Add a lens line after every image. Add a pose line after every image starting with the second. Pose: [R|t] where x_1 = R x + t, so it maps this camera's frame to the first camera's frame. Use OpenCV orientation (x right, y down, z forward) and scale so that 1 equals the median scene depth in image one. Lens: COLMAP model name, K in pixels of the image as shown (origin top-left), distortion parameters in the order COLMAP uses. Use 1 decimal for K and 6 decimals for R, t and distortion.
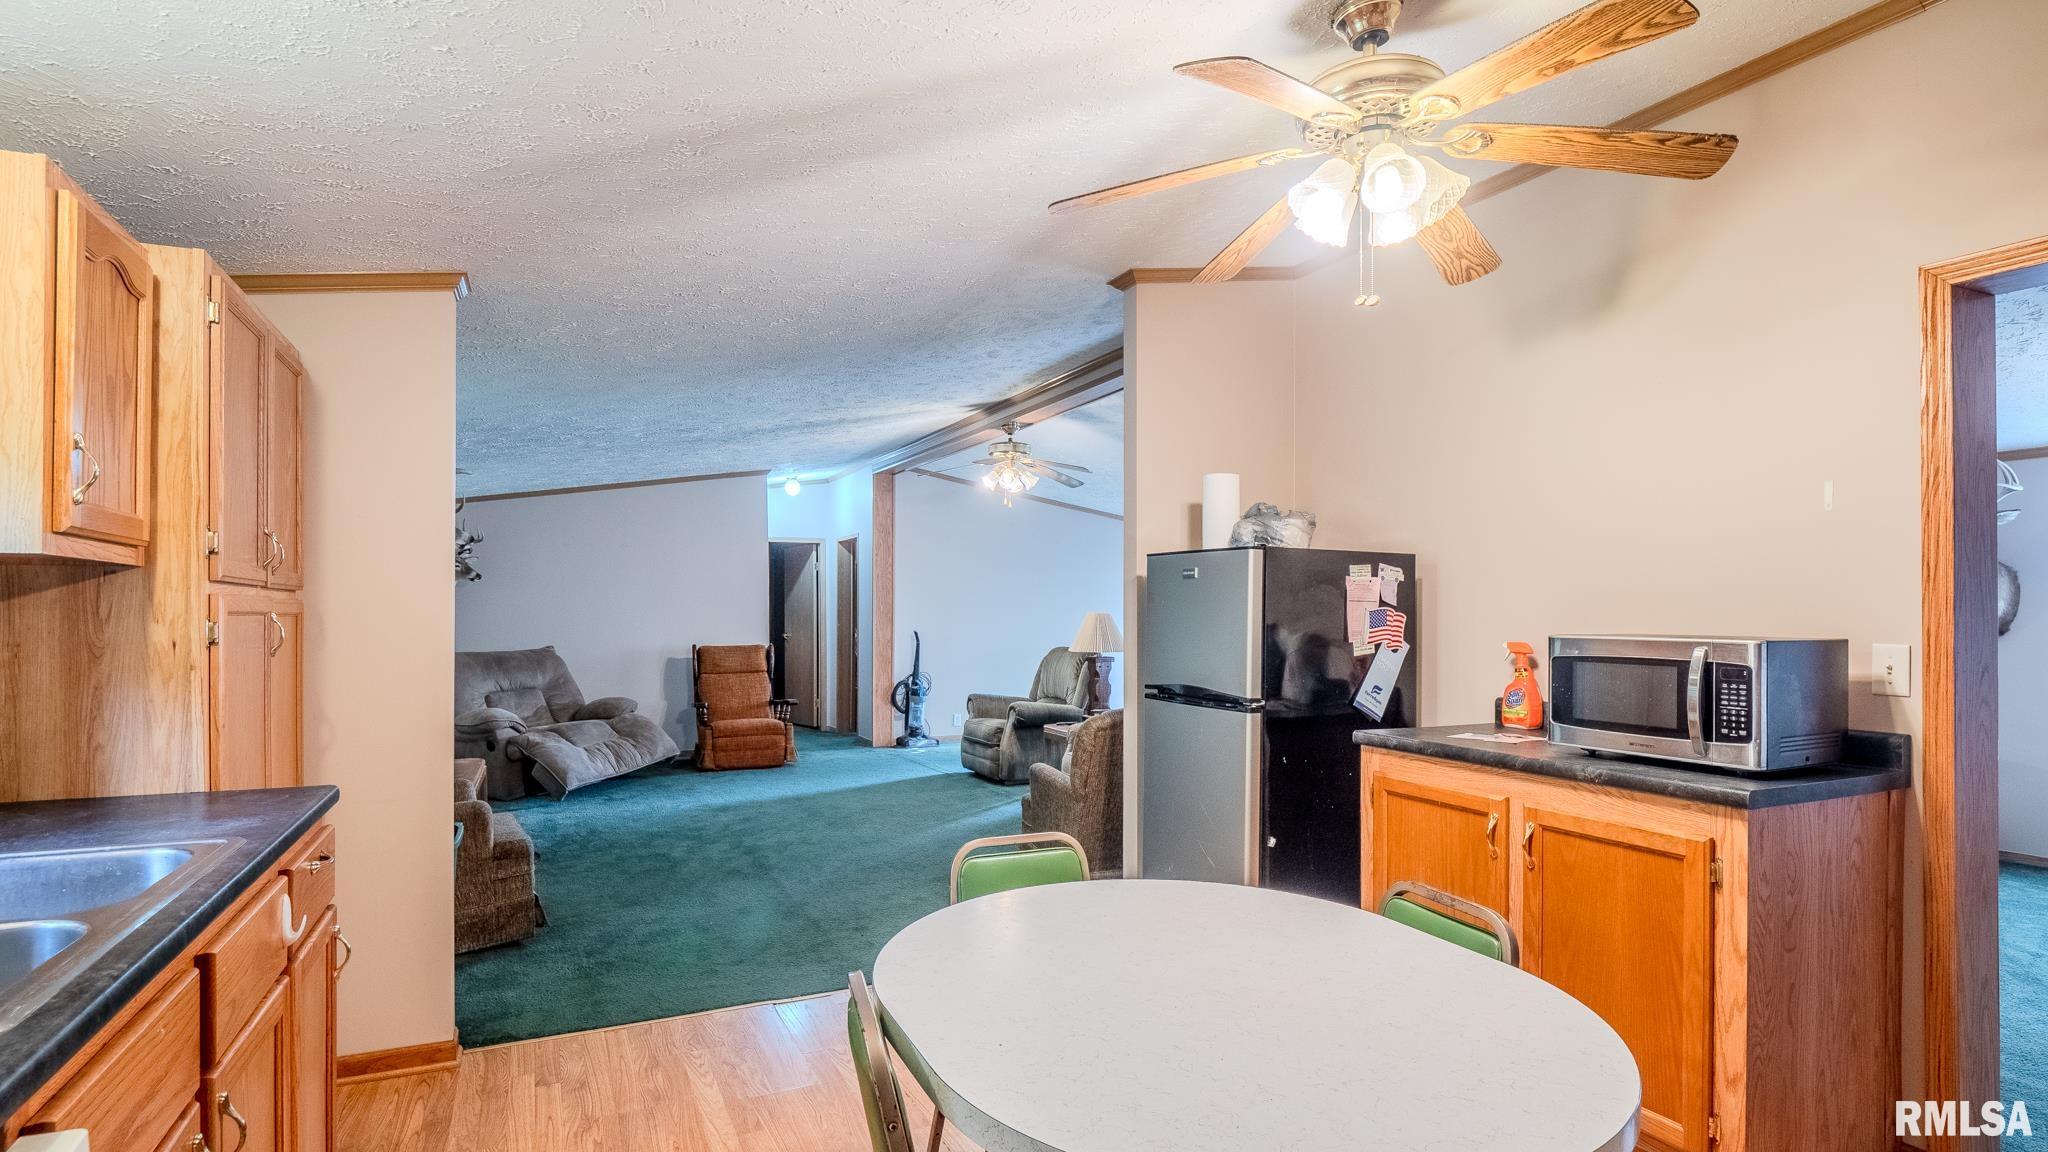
lens RADIAL K [[1099.2, 0, 1024.0], [0, 1099.2, 576.0], [0, 0, 1]] dist [0.000553, 0.000217]
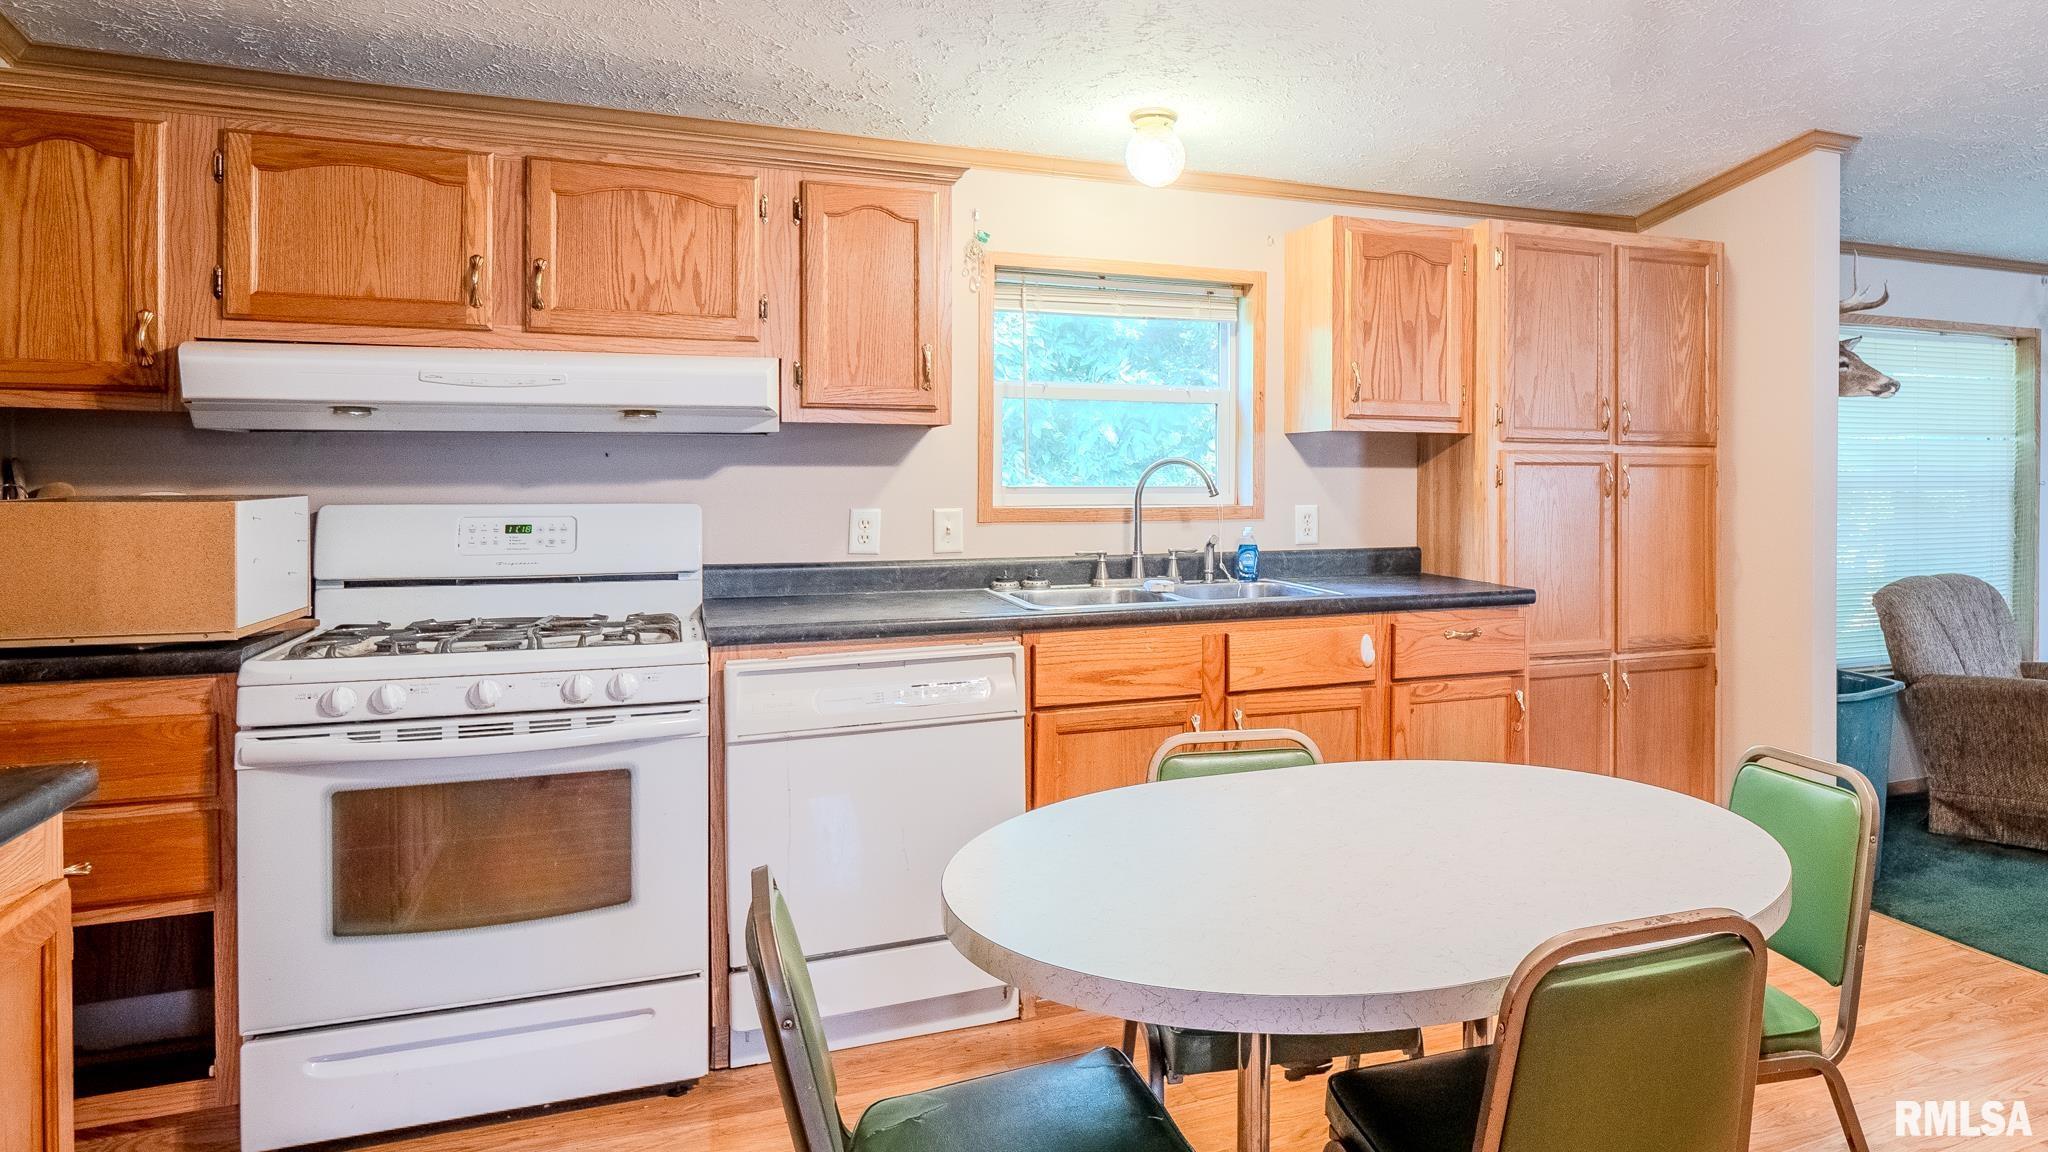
lens RADIAL K [[1099.2, 0, 1024.0], [0, 1099.2, 576.0], [0, 0, 1]] dist [0.000553, 0.000217]
pose [[-0.075706, 0.096912, -0.992410, 0.831880], [0.024874, 0.995140, 0.095281, 0.028473], [0.996820, -0.017472, -0.077749, 0.471338]]
